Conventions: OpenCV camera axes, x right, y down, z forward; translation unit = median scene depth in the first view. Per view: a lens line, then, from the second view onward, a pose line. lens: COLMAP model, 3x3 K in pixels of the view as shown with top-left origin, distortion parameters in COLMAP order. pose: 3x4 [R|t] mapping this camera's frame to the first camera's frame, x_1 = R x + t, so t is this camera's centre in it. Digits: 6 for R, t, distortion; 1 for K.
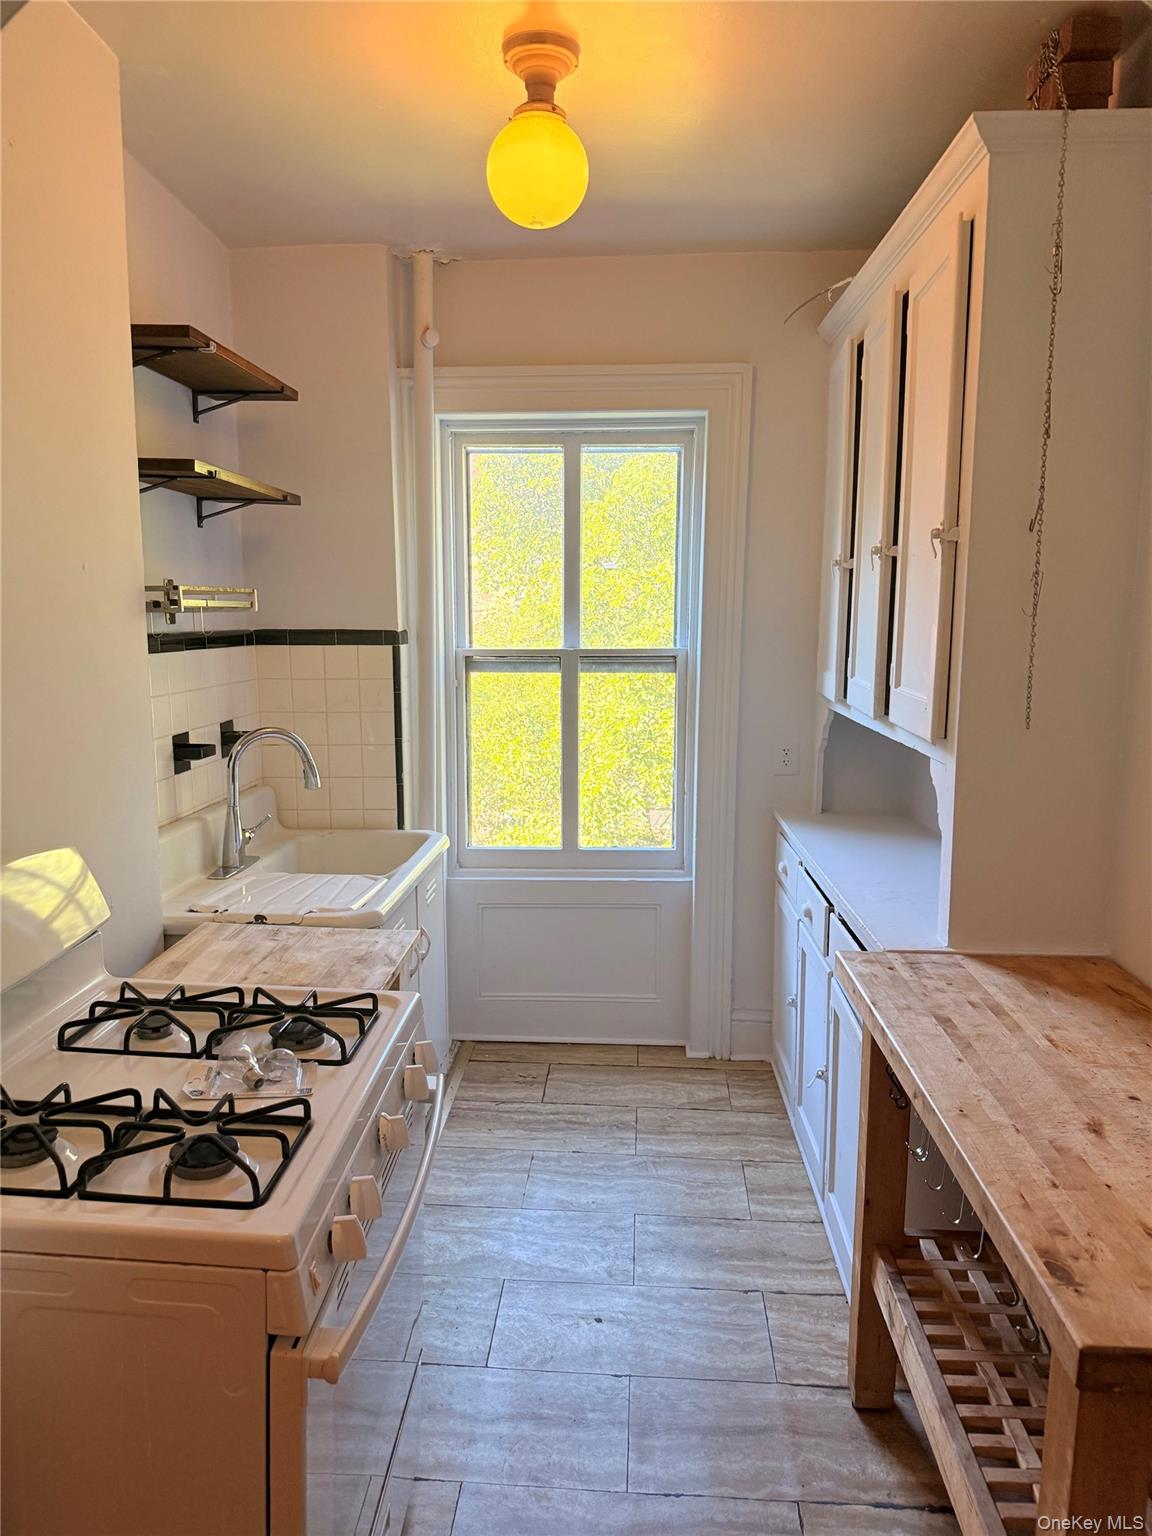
lens RADIAL K [[1062.1, 0, 576.0], [0, 1062.1, 768.0], [0, 0, 1]] dist [0.007898, -0.041922]
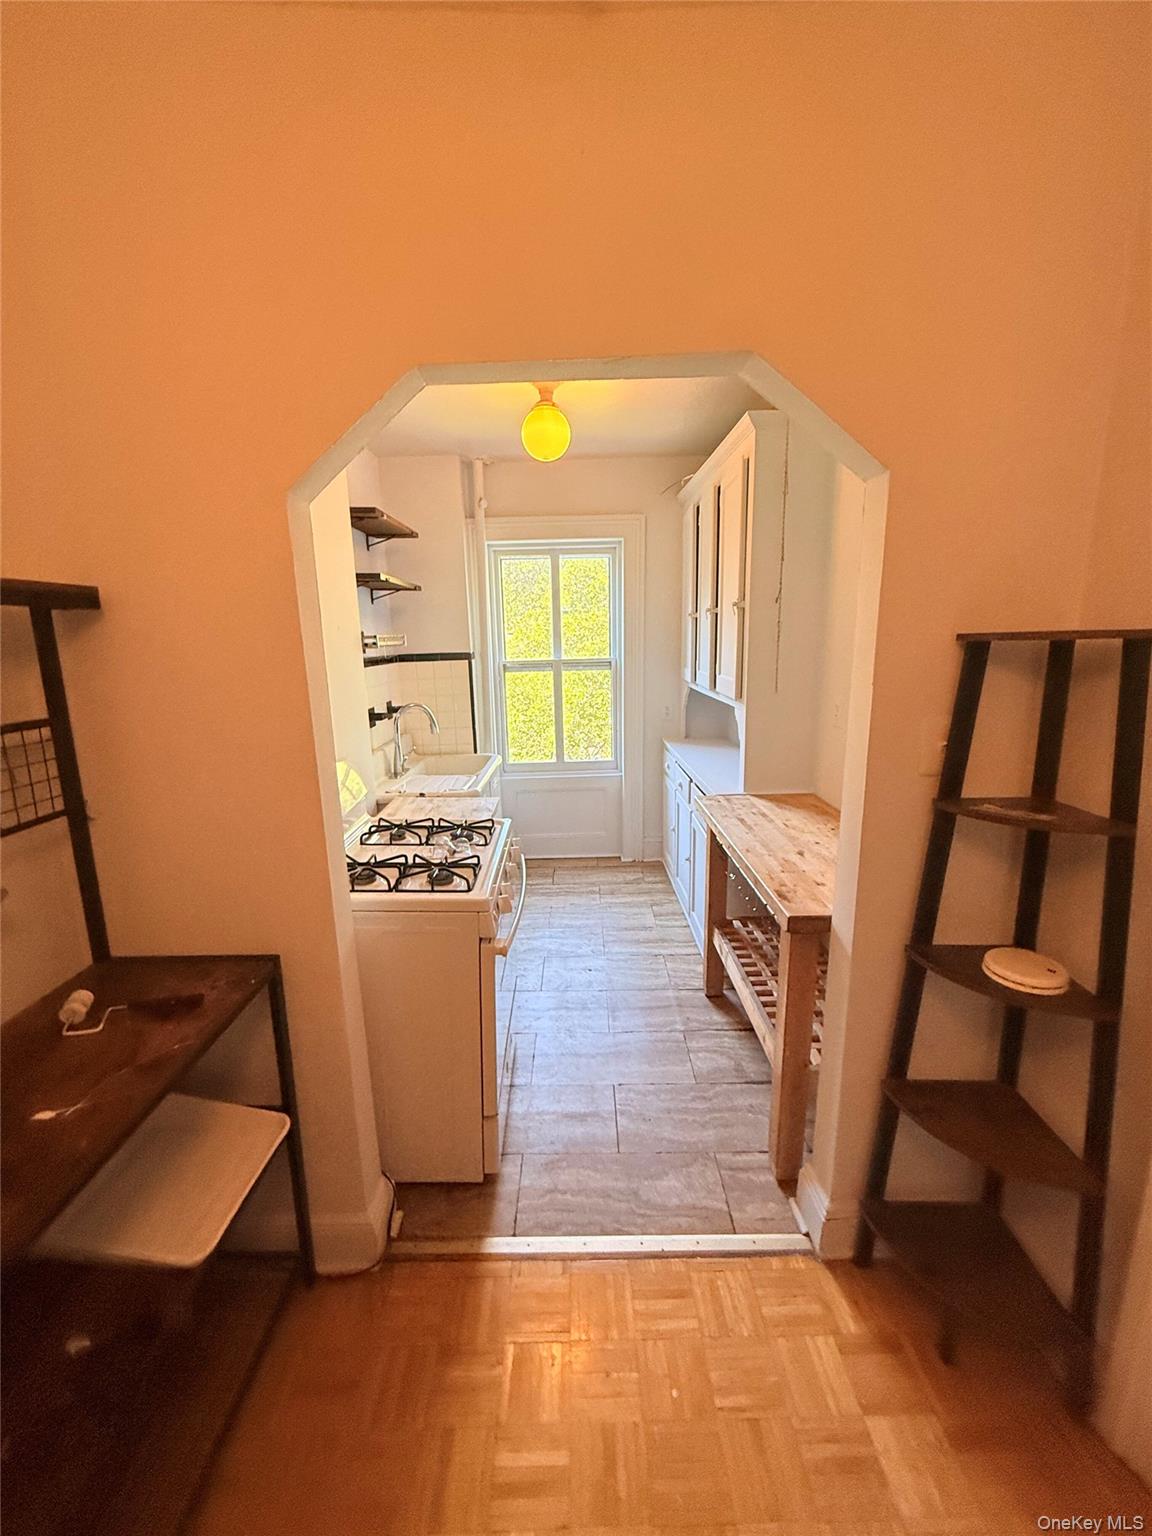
lens RADIAL K [[630.3, 0, 576.0], [0, 630.3, 768.0], [0, 0, 1]] dist [-0.037573, -0.000018]
pose [[0.997348, -0.036509, 0.062955, -0.073974], [0.032478, 0.997428, 0.063900, 0.020911], [-0.065126, -0.061686, 0.995969, -0.261200]]
